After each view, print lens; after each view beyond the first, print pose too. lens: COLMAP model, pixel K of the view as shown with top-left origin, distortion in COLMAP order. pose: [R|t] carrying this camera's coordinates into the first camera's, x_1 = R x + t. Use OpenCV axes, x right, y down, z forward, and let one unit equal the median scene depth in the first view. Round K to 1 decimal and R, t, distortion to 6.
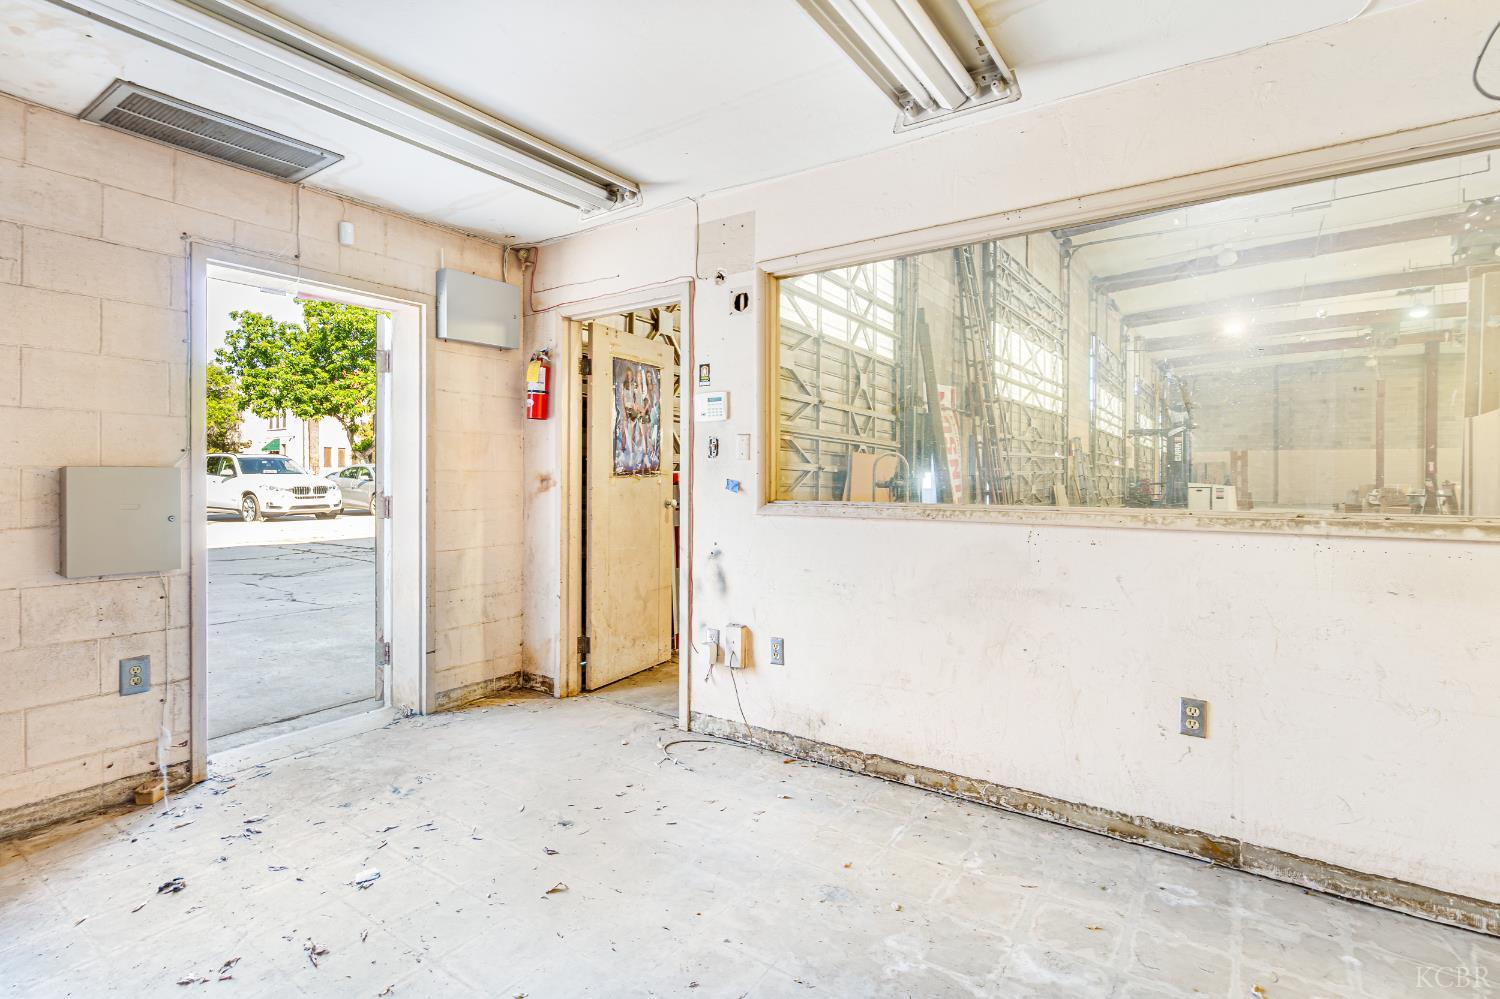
lens RADIAL K [[721.6, 0, 733.9], [0, 721.6, 484.9], [0, 0, 1]] dist [-0.006919, 0.003143]
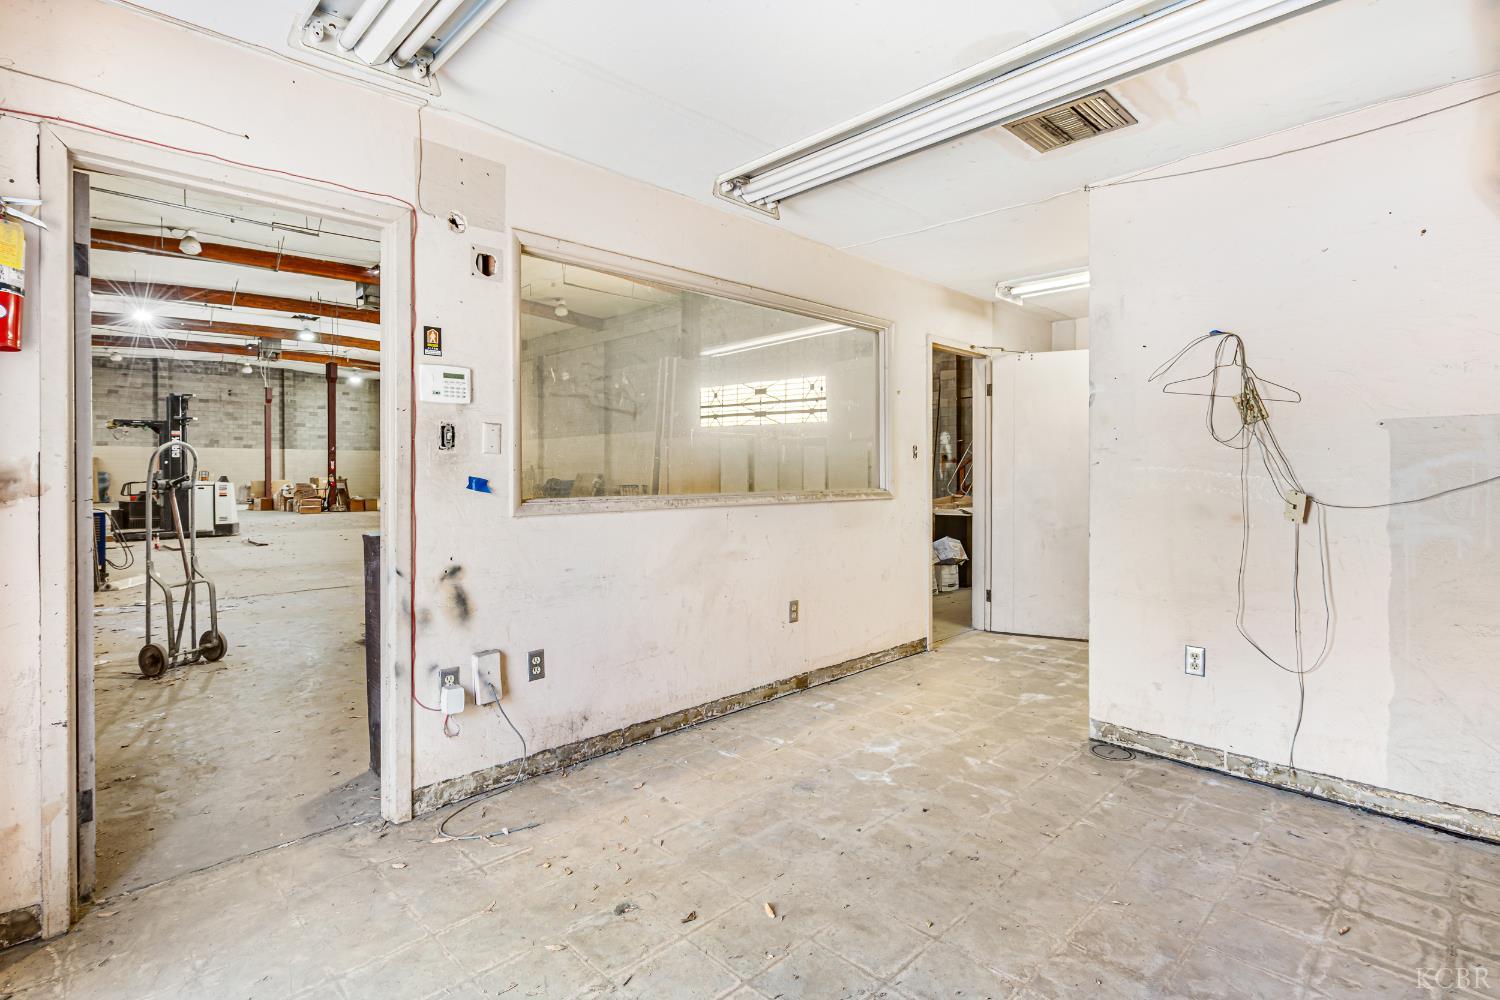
lens RADIAL K [[721.6, 0, 752.7], [0, 721.6, 482.6], [0, 0, 1]] dist [-0.006919, 0.003143]
pose [[0.178750, -0.015300, 0.983776, -0.780723], [0.014852, 0.999807, 0.012850, -0.007433], [-0.983782, 0.012314, 0.178943, 0.564606]]
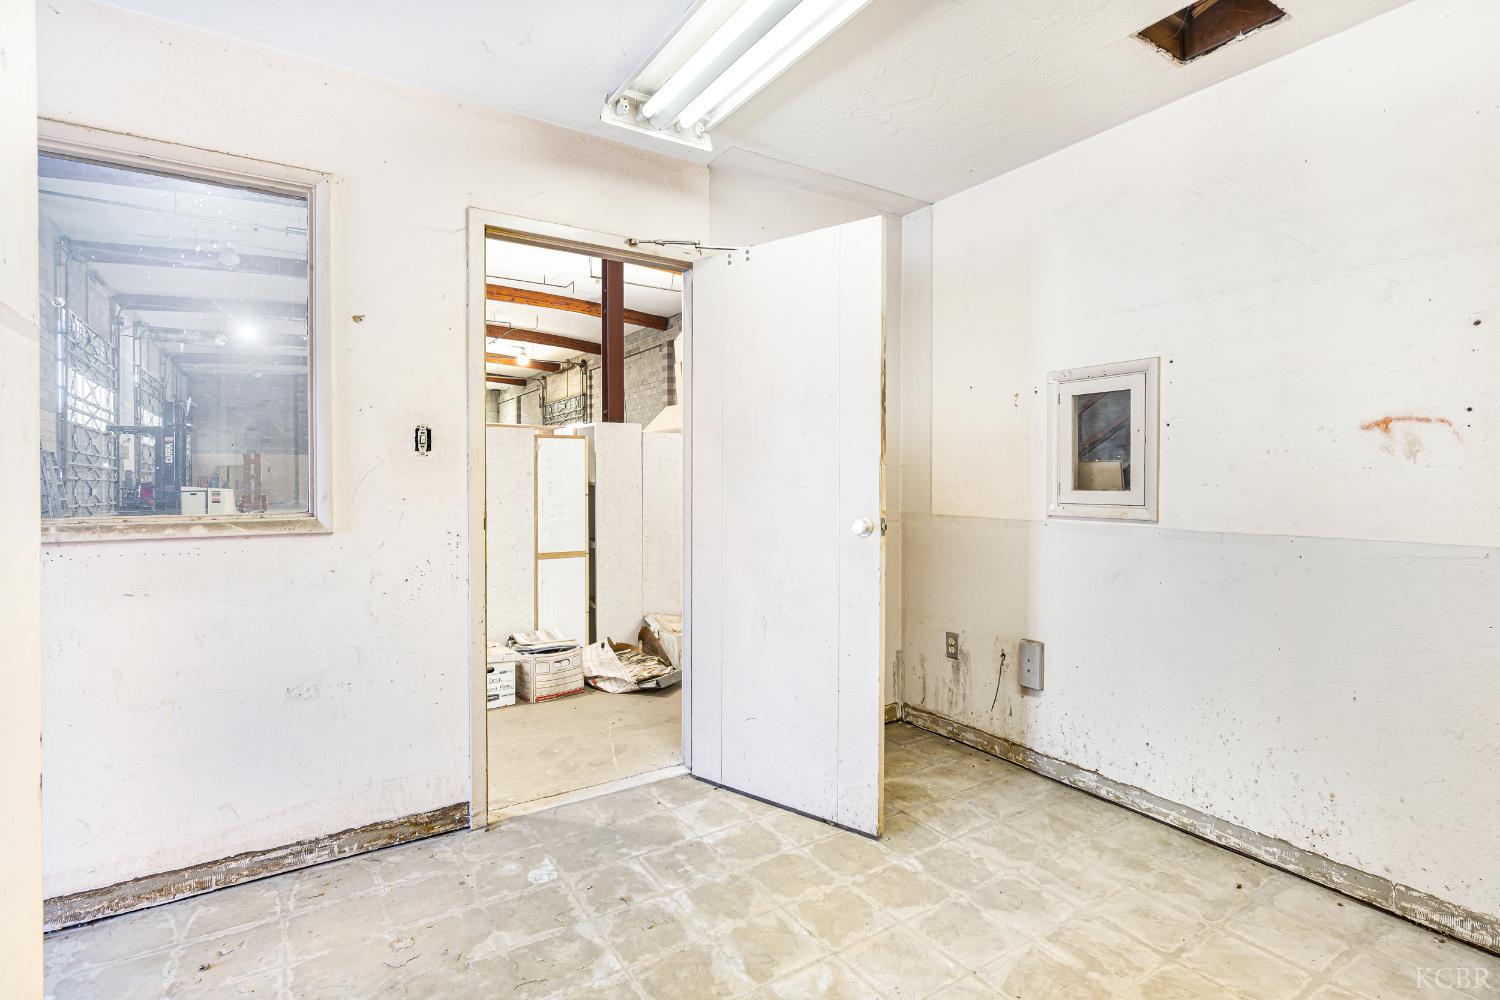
lens RADIAL K [[721.6, 0, 738.9], [0, 721.6, 488.5], [0, 0, 1]] dist [-0.006919, 0.003143]
pose [[0.378502, -0.014771, 0.925483, 0.199345], [0.014223, 0.999847, 0.010141, 0.002358], [-0.925491, 0.009325, 0.378655, -0.105964]]
